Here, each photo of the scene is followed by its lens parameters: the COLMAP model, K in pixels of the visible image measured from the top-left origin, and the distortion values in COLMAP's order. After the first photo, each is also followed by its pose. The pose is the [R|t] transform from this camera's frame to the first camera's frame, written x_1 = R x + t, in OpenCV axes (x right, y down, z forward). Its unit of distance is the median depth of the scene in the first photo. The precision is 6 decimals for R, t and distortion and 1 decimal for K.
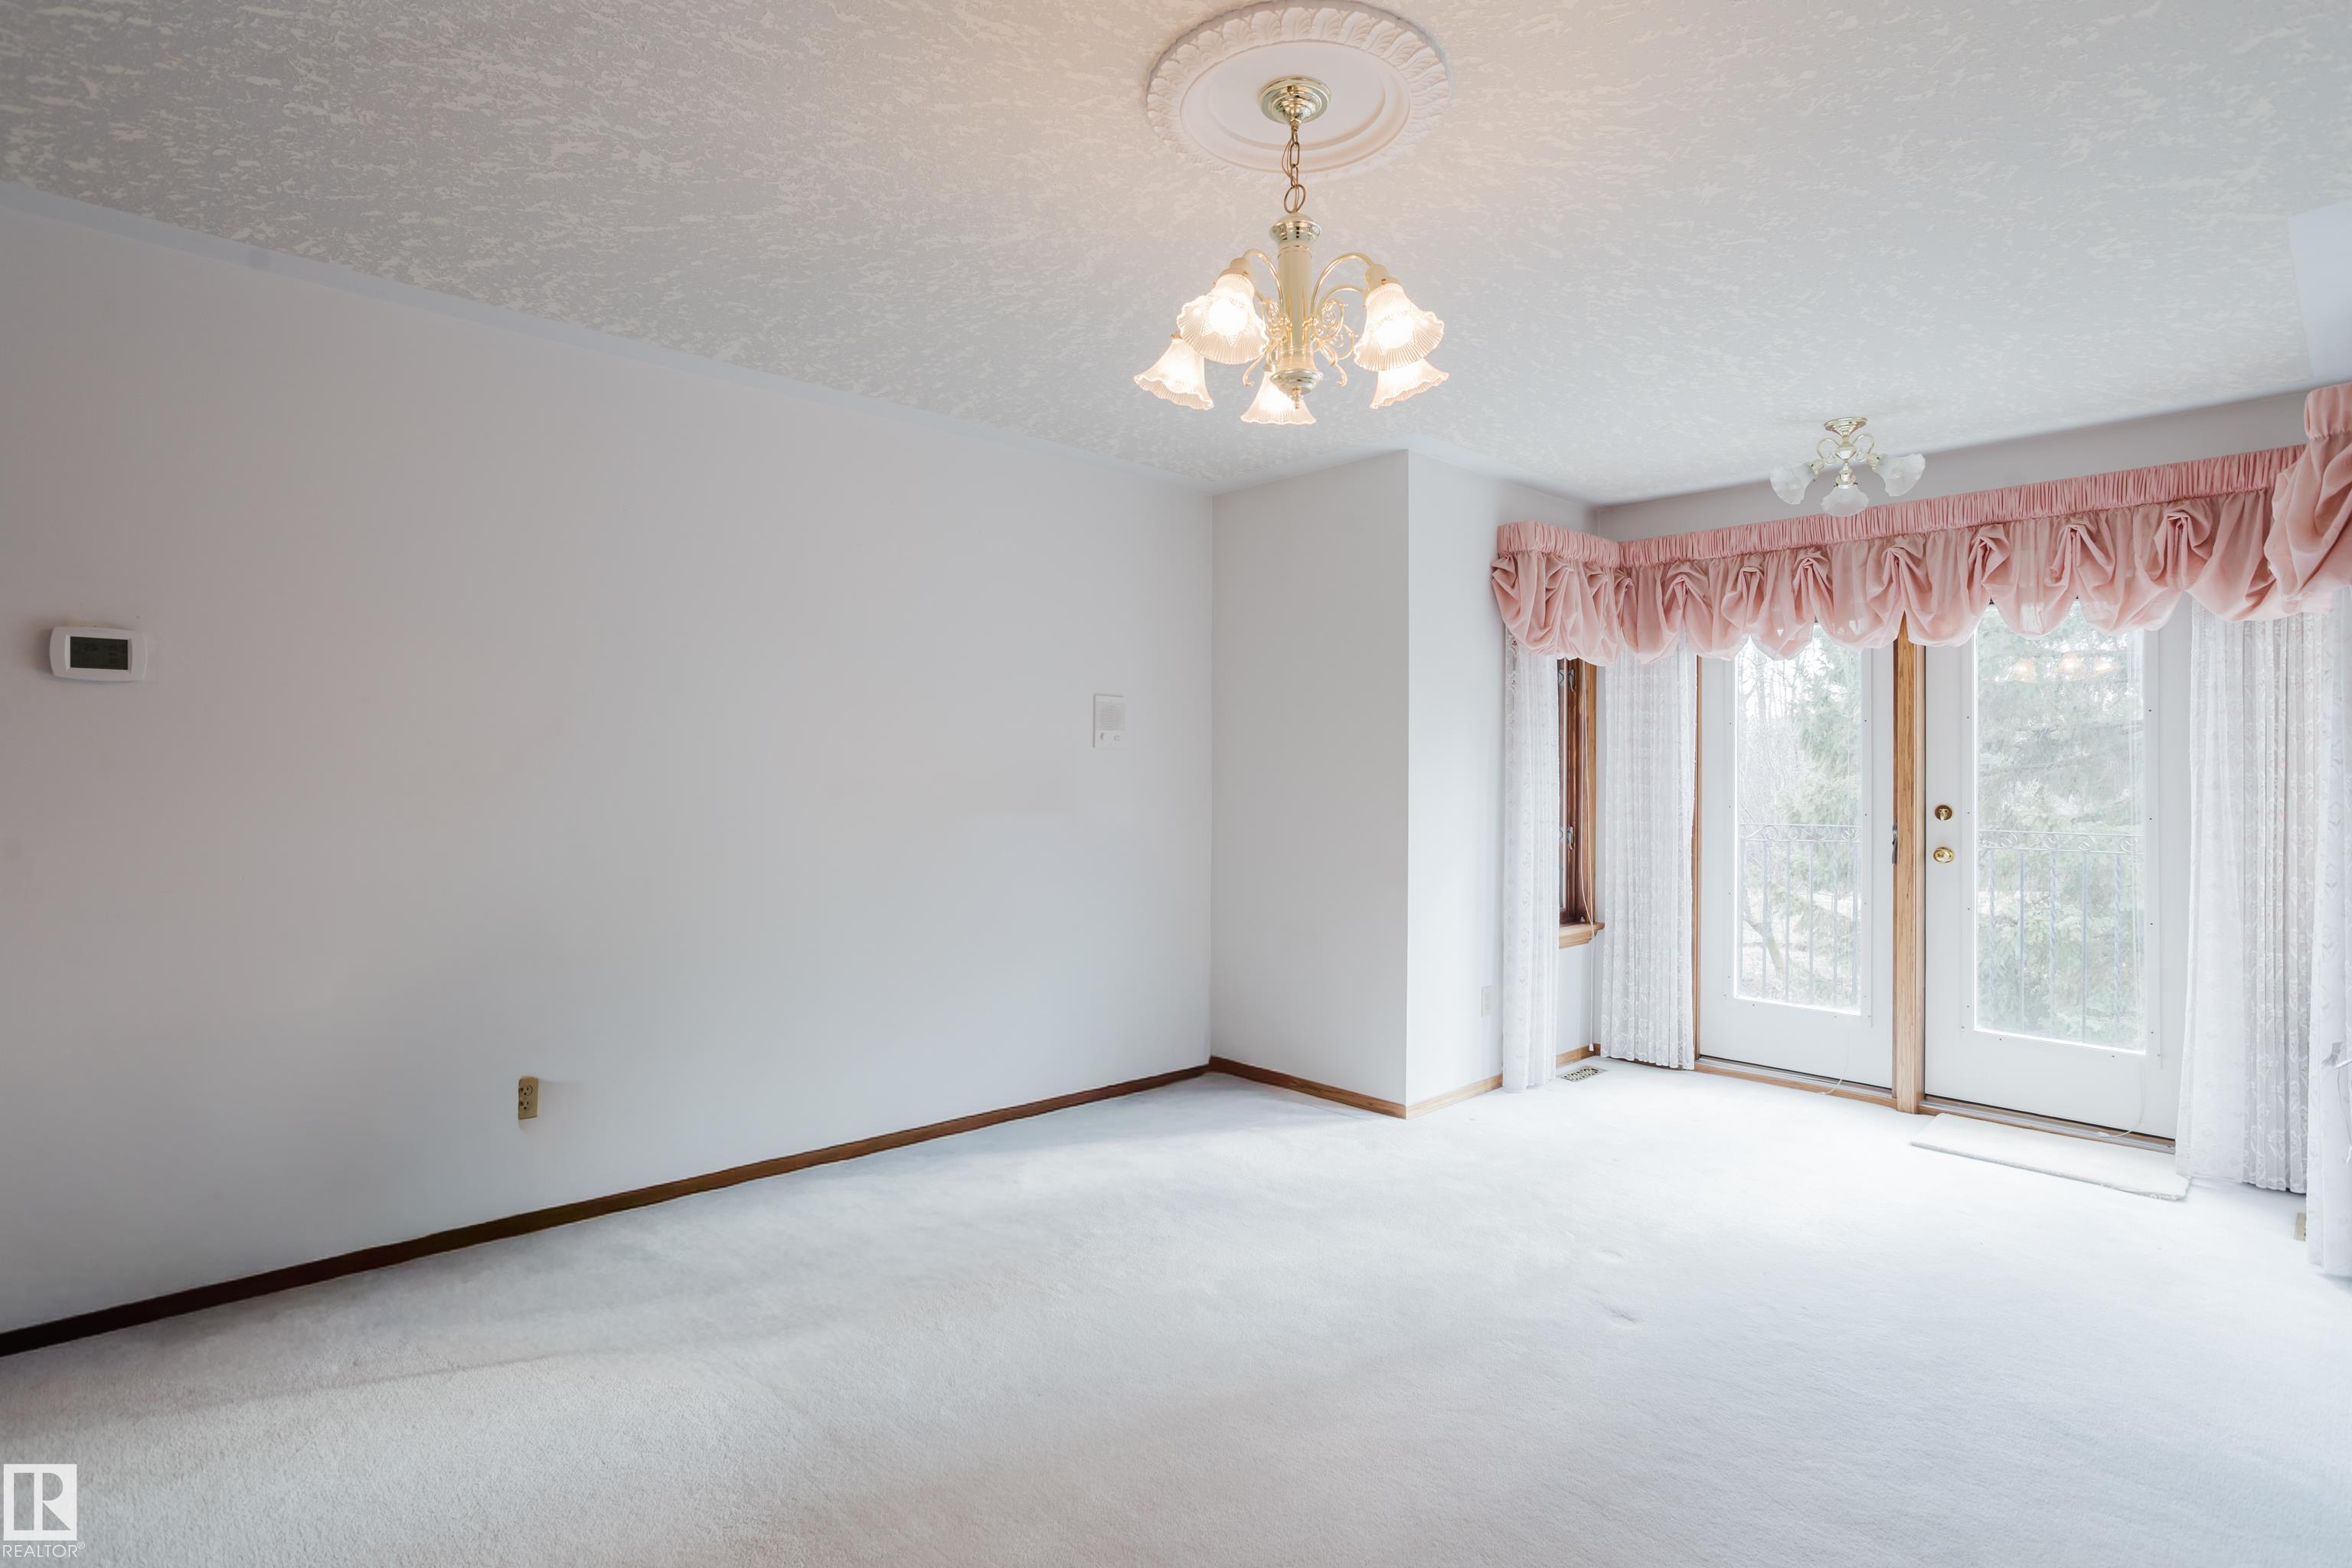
lens RADIAL K [[1147.1, 0, 1172.8], [0, 1147.1, 747.5], [0, 0, 1]] dist [-0.048809, 0.031897]
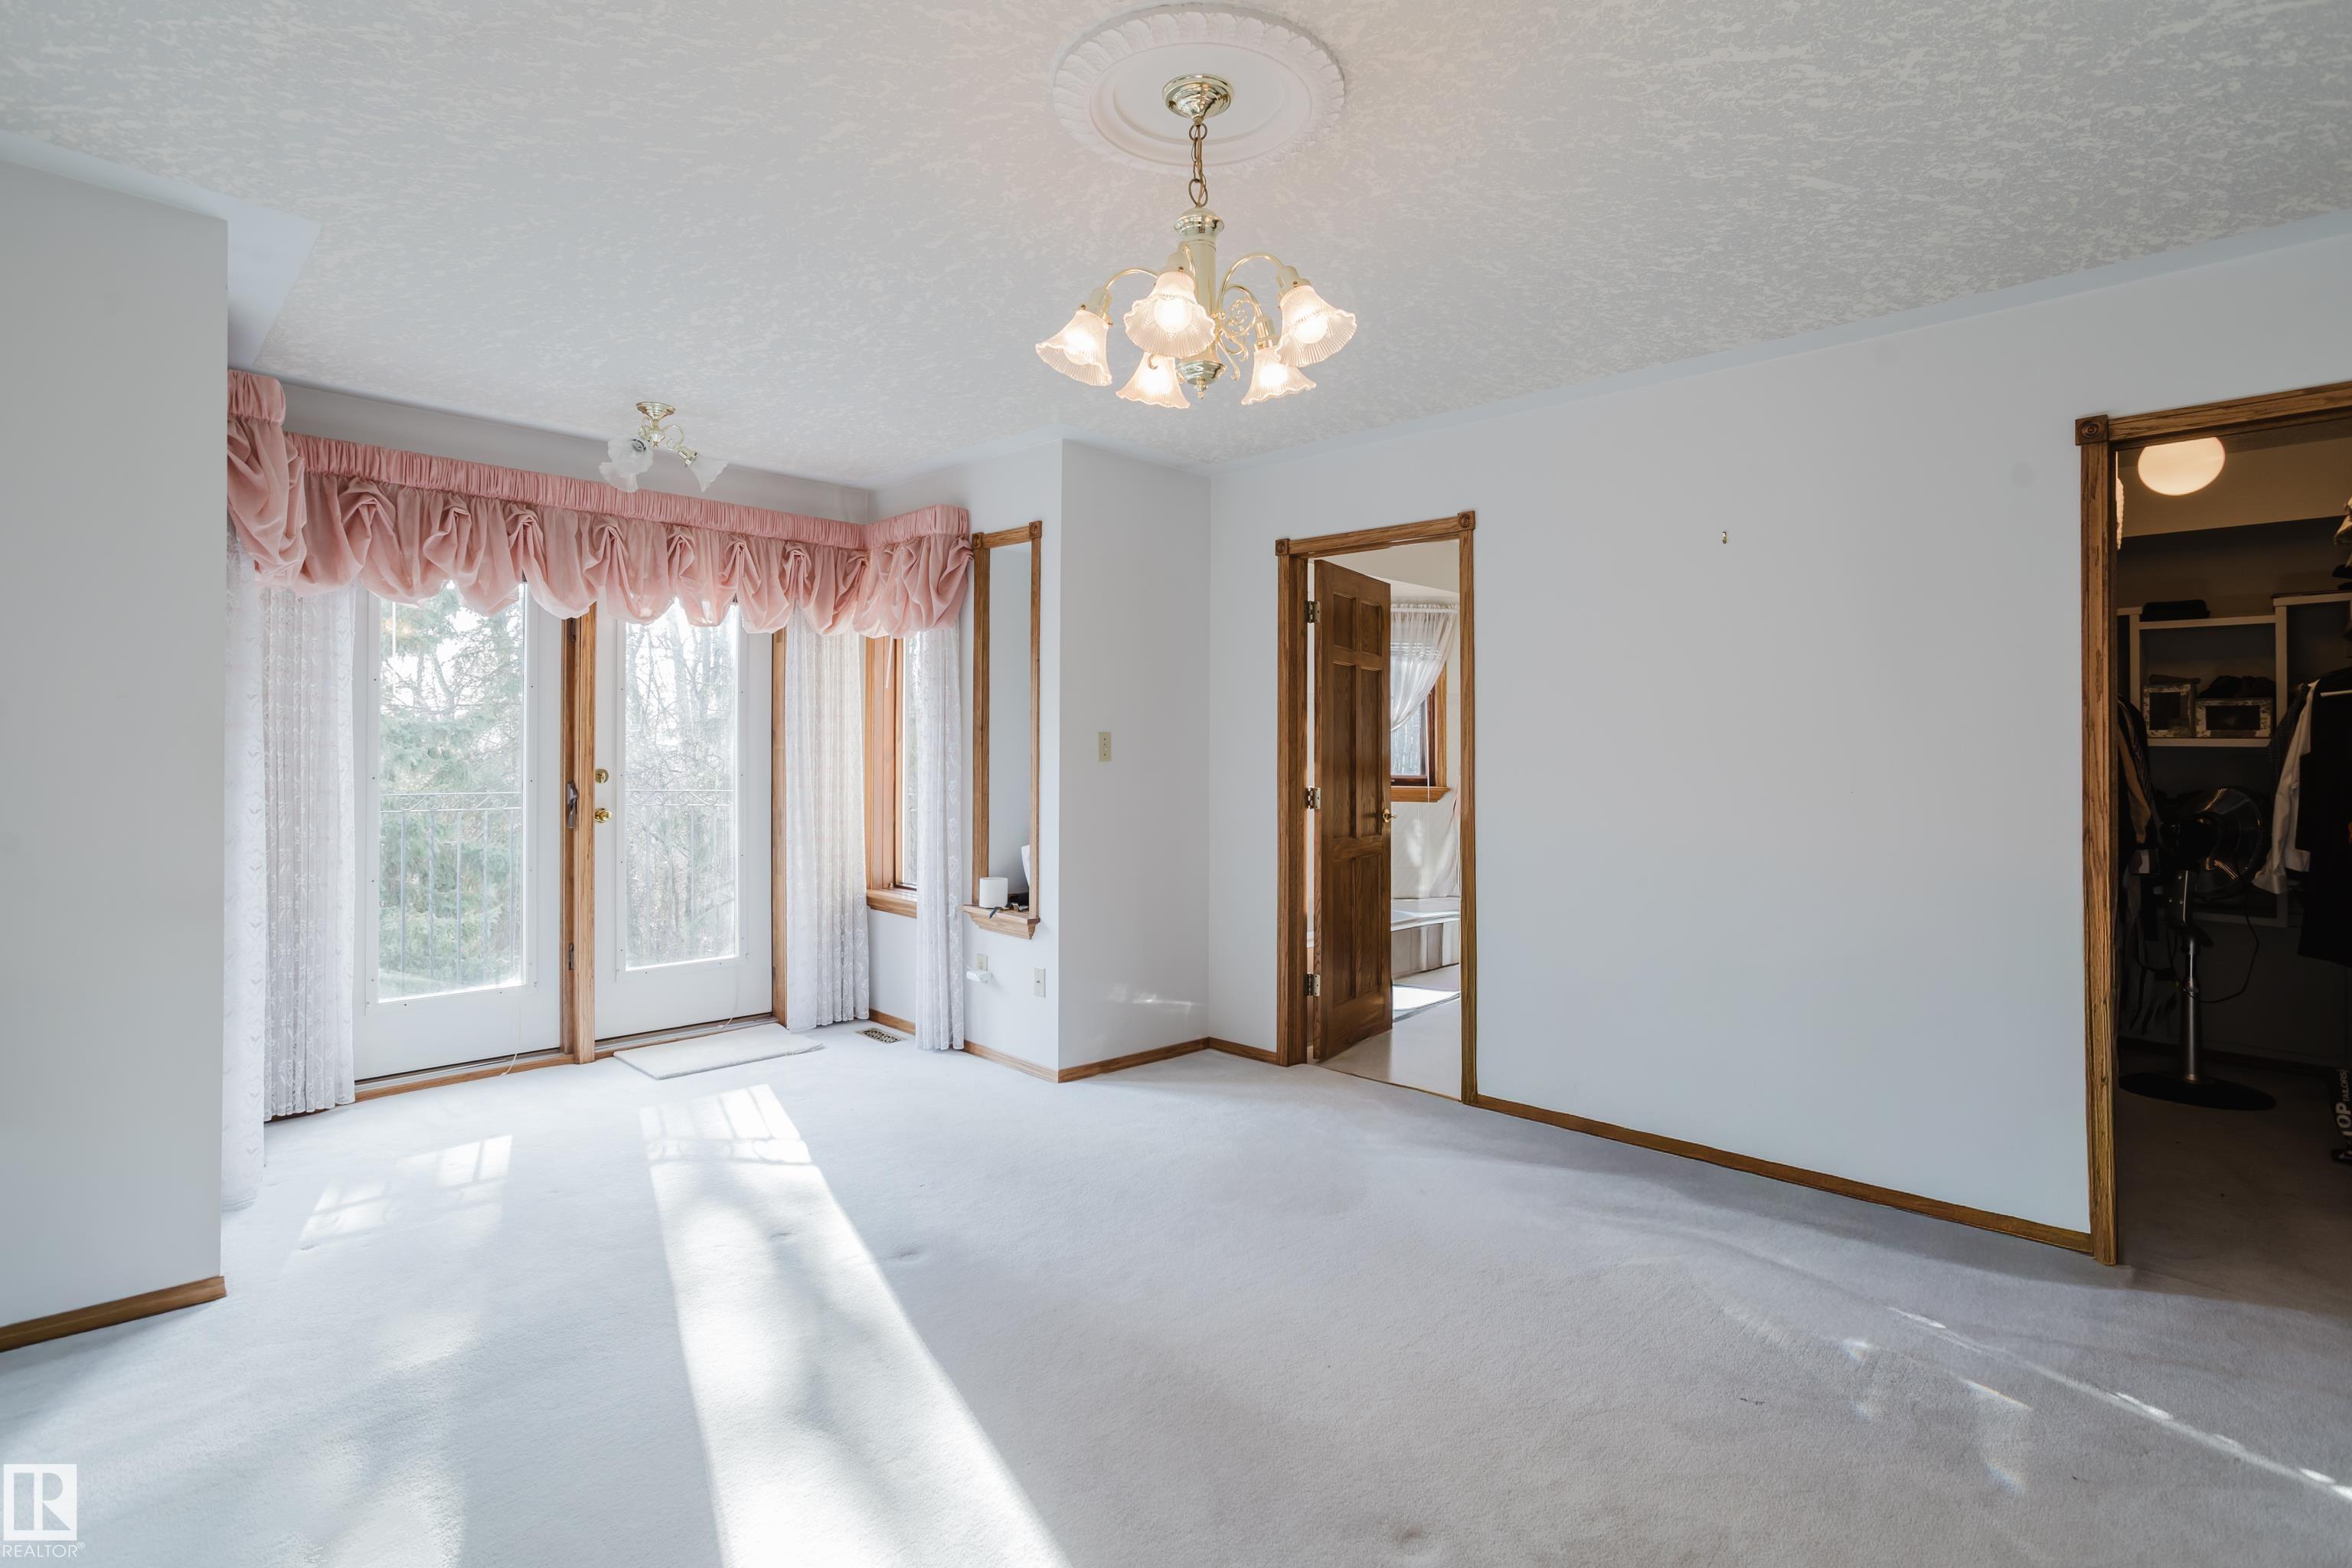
lens RADIAL K [[1155.5, 0, 1195.4], [0, 1155.5, 716.1], [0, 0, 1]] dist [-0.039891, 0.034359]
pose [[-0.031206, 0.022385, 0.999262, -0.420584], [-0.031286, 0.999237, -0.023361, 0.007833], [-0.999023, -0.031992, -0.030481, 0.459853]]
